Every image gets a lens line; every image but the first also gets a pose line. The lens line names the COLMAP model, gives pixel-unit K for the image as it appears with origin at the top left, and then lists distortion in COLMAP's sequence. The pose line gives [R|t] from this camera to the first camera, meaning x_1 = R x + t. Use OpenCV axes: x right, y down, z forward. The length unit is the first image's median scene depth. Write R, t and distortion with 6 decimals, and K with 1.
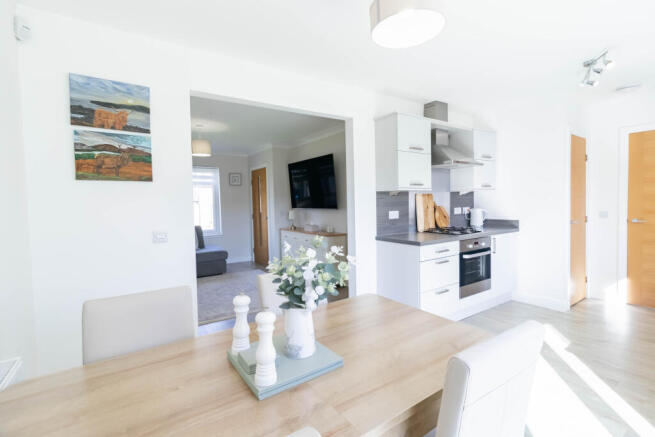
lens RADIAL K [[307.5, 0, 324.7], [0, 307.5, 214.7], [0, 0, 1]] dist [-0.003666, 0.000480]
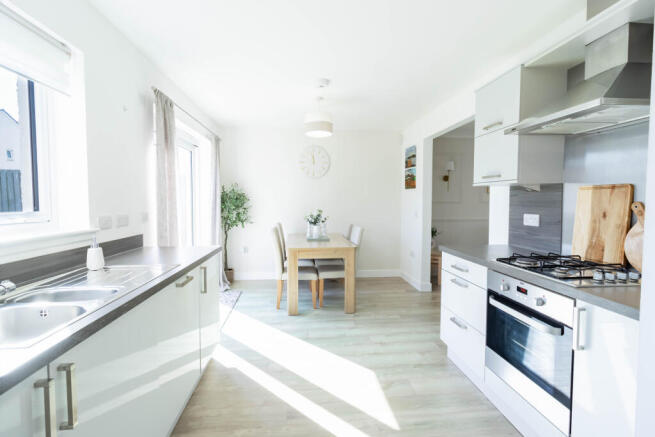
lens RADIAL K [[307.5, 0, 328.4], [0, 307.5, 216.0], [0, 0, 1]] dist [-0.003666, 0.000480]
pose [[-0.486494, 0.064092, -0.871330, 0.643716], [-0.033306, 0.995220, 0.091800, -0.034631], [0.873049, 0.073680, -0.482034, 0.593629]]
